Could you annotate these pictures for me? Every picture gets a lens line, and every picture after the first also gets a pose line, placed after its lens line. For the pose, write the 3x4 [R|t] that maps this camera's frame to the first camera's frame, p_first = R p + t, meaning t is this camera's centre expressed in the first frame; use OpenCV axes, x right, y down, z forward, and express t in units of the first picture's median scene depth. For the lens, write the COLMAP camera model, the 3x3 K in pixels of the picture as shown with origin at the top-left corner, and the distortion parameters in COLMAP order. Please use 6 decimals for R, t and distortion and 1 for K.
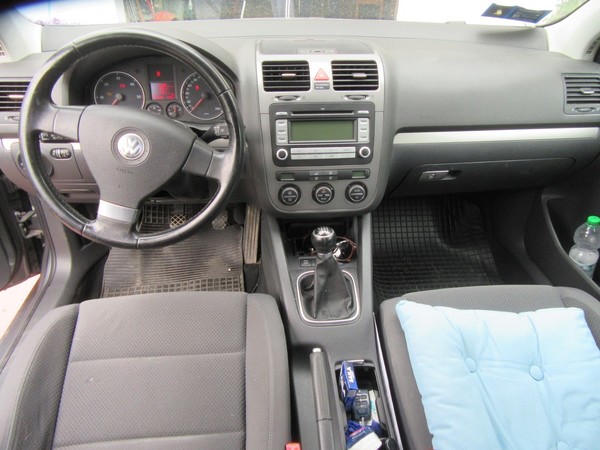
lens RADIAL K [[438.3, 0, 299.3], [0, 438.3, 225.6], [0, 0, 1]] dist [-0.002721, -0.005427]
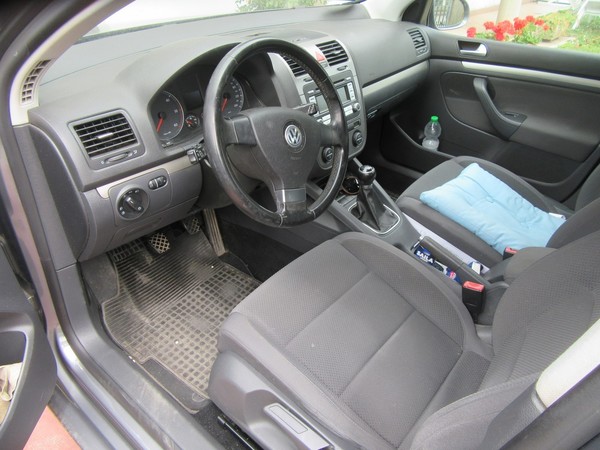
lens RADIAL K [[438.3, 0, 298.9], [0, 438.3, 225.1], [0, 0, 1]] dist [-0.002721, -0.005427]
pose [[0.718931, -0.391518, 0.574328, -0.903544], [0.374415, 0.914285, 0.154582, -0.109390], [-0.585621, 0.103903, 0.803898, 0.047225]]
